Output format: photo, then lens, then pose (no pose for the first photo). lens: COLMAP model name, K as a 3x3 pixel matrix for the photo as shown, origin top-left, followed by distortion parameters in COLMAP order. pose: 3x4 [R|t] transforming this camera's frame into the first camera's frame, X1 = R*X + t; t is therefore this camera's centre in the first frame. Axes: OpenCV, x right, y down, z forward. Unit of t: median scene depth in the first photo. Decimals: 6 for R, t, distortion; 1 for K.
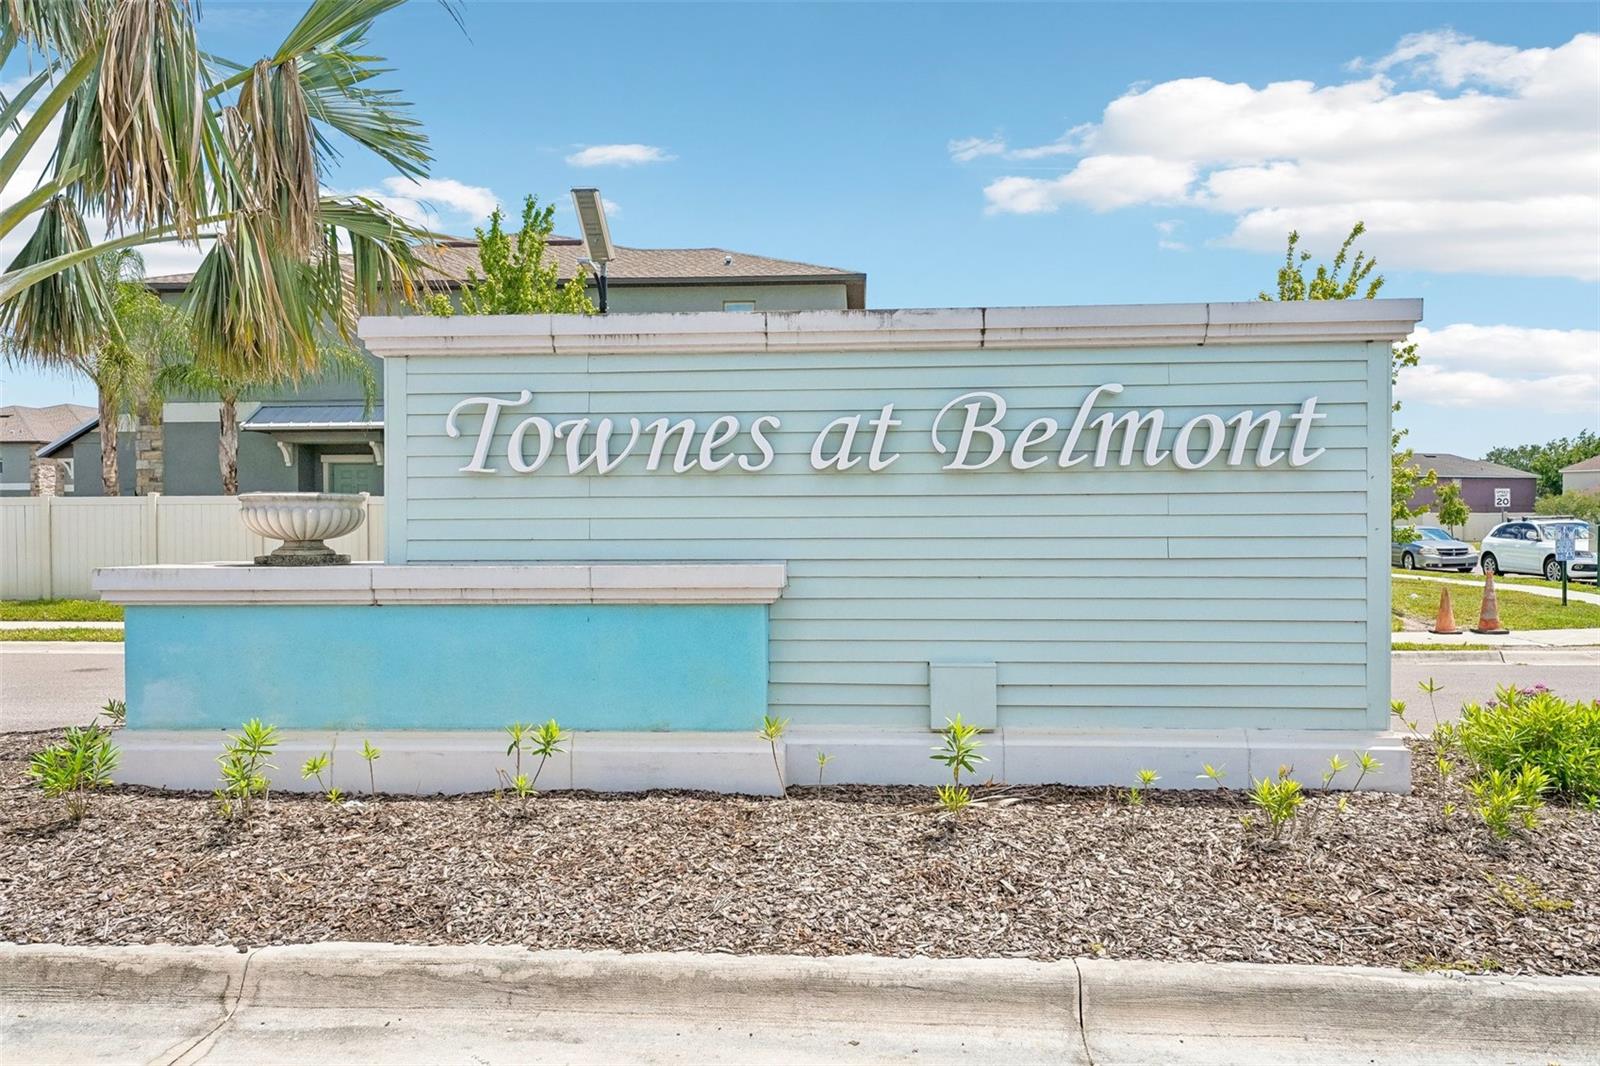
lens RADIAL K [[1090.9, 0, 799.9], [0, 1090.9, 529.2], [0, 0, 1]] dist [0.011430, 0.004119]
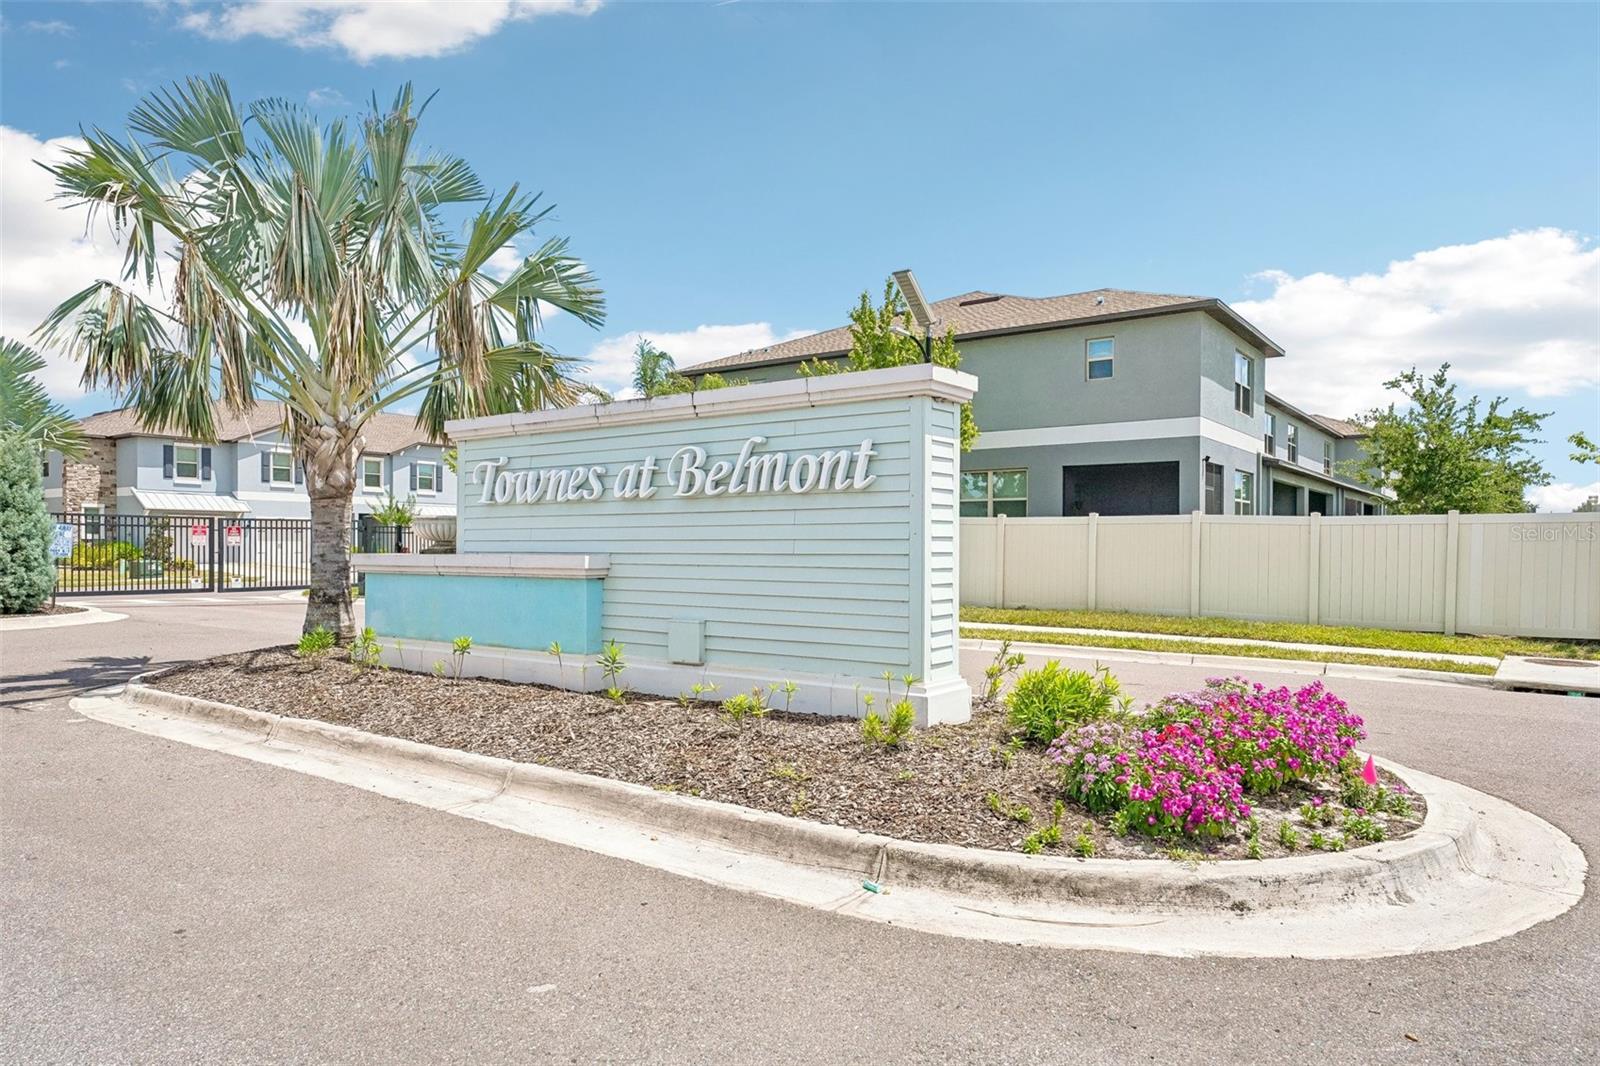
lens RADIAL K [[1017.9, 0, 789.9], [0, 1017.9, 553.5], [0, 0, 1]] dist [0.027752, 0.003552]
pose [[0.839268, 0.009174, -0.543641, 1.067900], [-0.007148, 0.999957, 0.005839, 0.017914], [0.543671, -0.001015, 0.839298, -0.143361]]
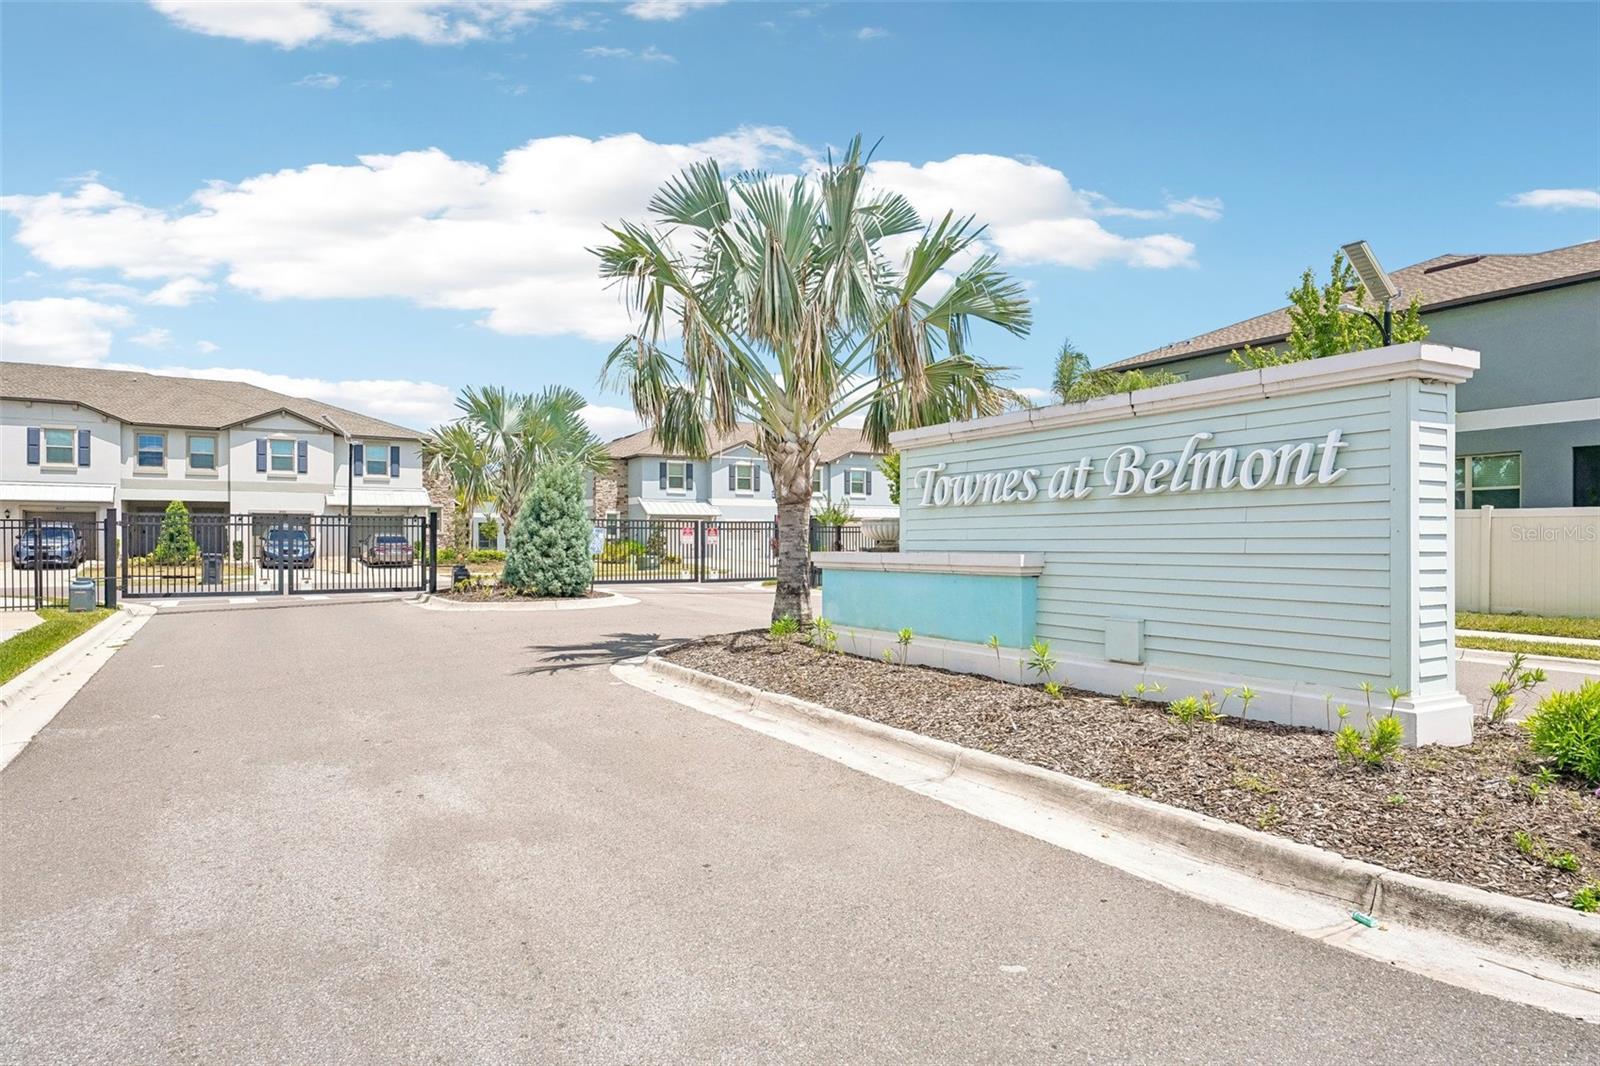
lens RADIAL K [[962.2, 0, 795.2], [0, 962.2, 541.4], [0, 0, 1]] dist [0.026137, 0.000041]
pose [[0.557609, 0.001654, -0.830102, 1.039537], [-0.003550, 0.999994, -0.000392, 0.013875], [0.830096, 0.003165, 0.557612, -0.166963]]
